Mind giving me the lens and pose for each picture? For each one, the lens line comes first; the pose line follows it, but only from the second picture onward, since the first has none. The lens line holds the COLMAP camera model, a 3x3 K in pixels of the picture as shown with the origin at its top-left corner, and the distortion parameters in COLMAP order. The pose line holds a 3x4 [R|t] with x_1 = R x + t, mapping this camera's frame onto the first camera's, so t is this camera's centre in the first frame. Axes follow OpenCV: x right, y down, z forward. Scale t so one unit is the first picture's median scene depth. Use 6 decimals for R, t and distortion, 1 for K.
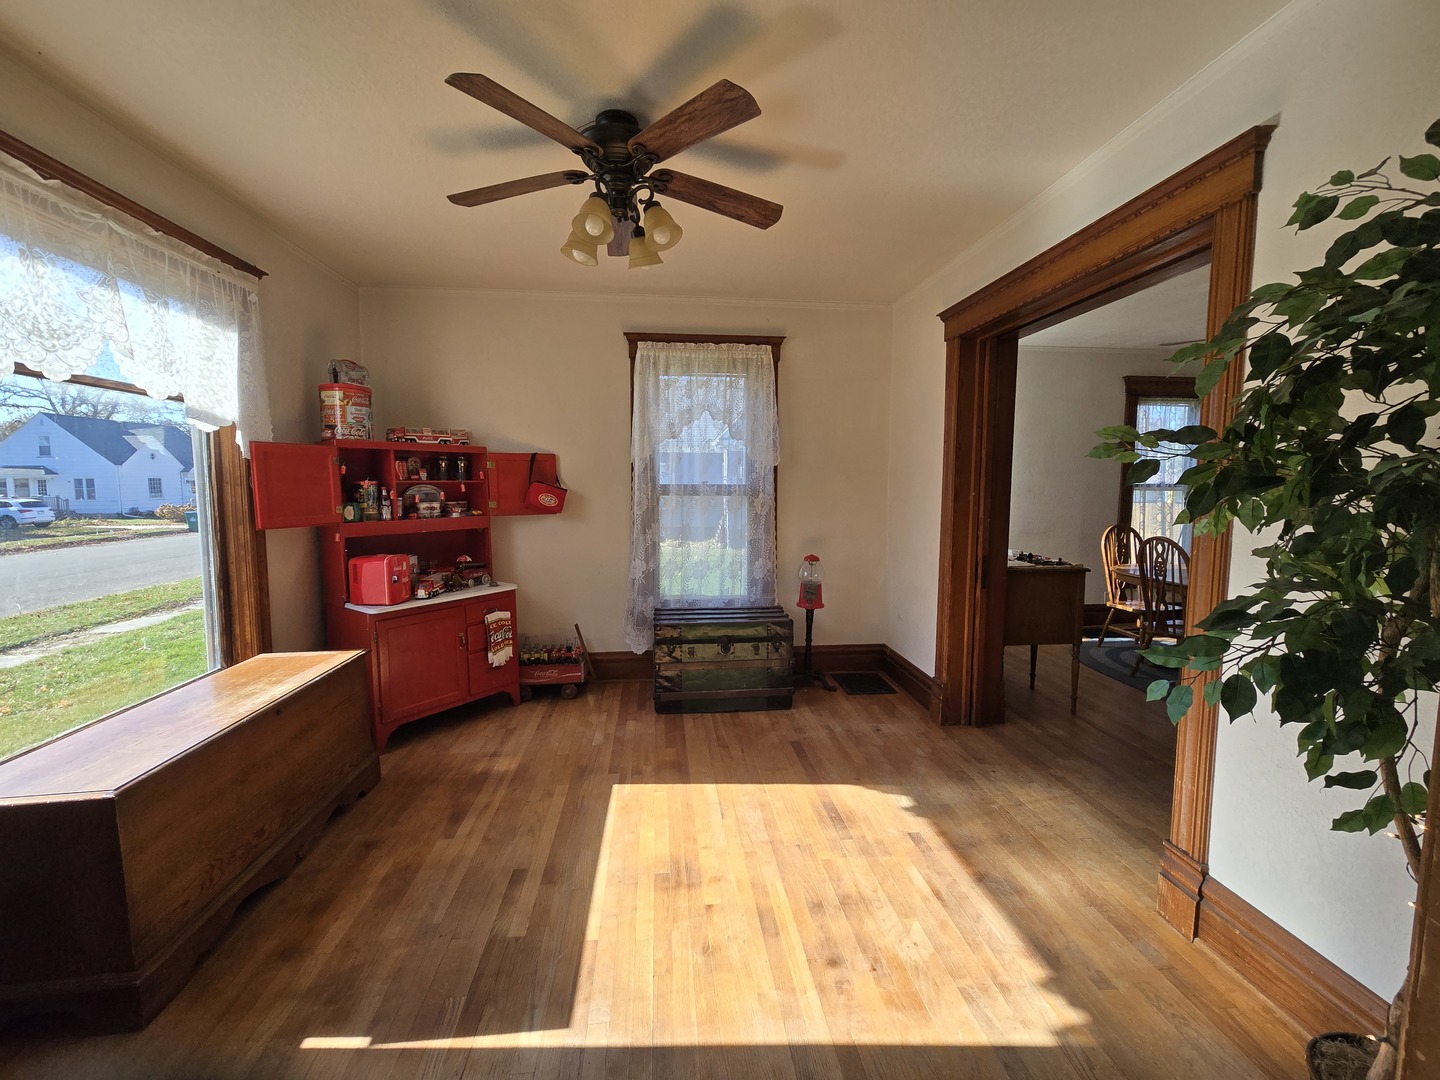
lens RADIAL K [[570.6, 0, 720.0], [0, 570.6, 540.0], [0, 0, 1]] dist [-0.000391, -0.000028]
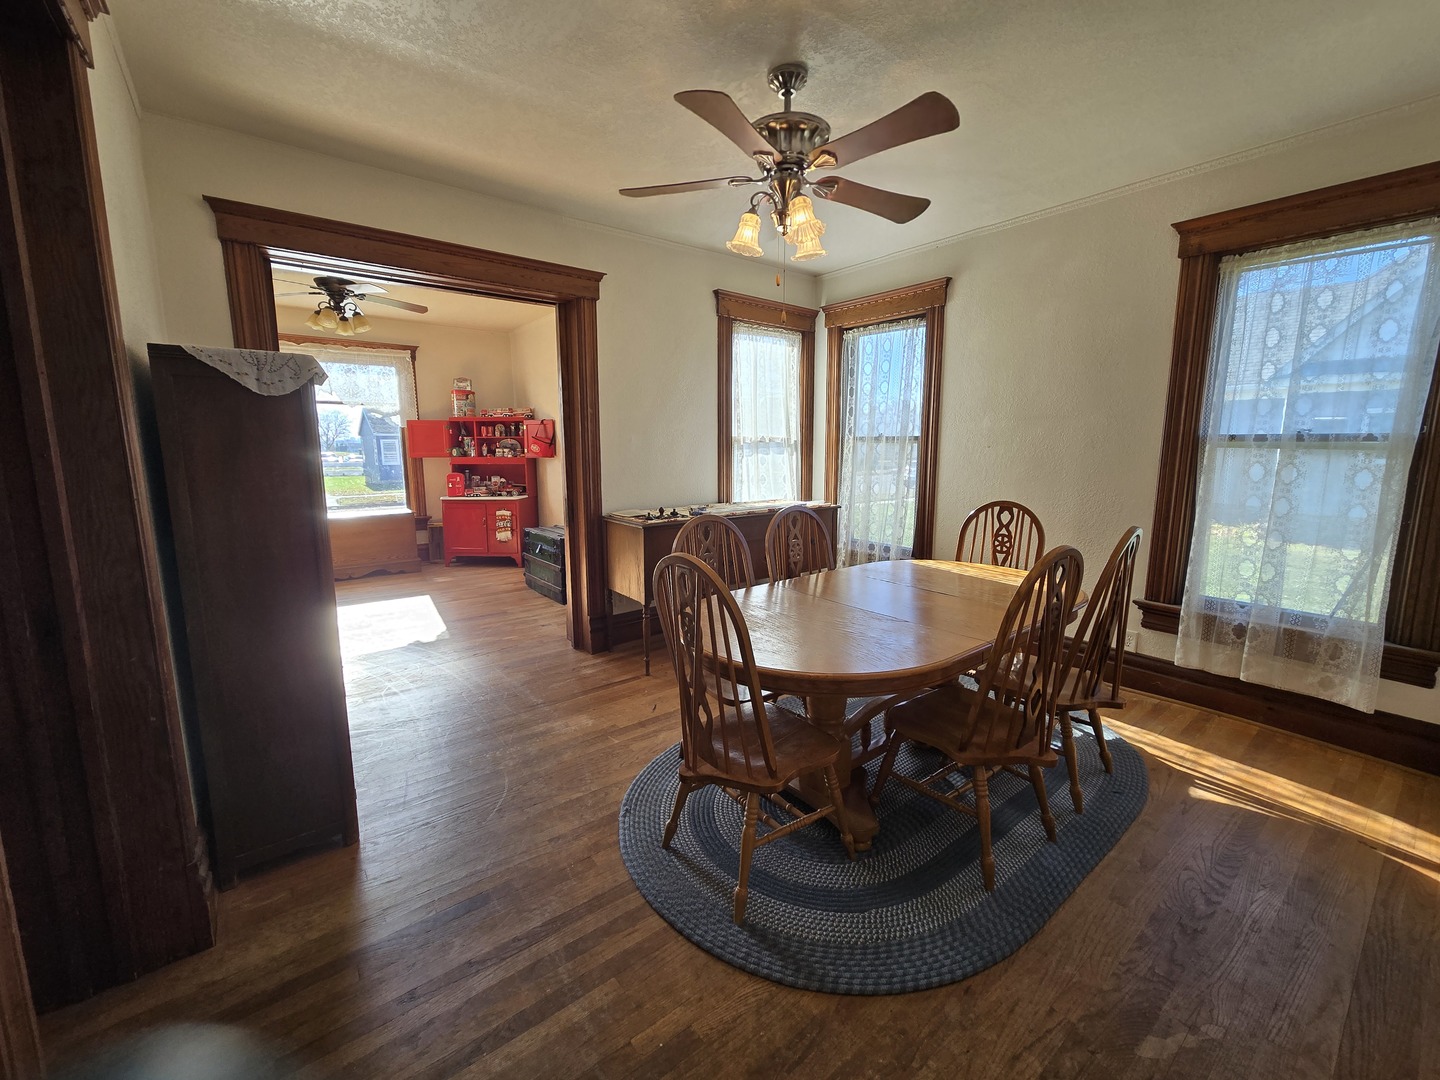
lens RADIAL K [[585.9, 0, 720.0], [0, 585.9, 540.0], [0, 0, 1]] dist [0.000095, 0.000006]
pose [[0.527022, 0.129784, -0.839884, 1.691275], [-0.067388, 0.991541, 0.110933, -0.033551], [0.847176, -0.001867, 0.531309, 0.684921]]
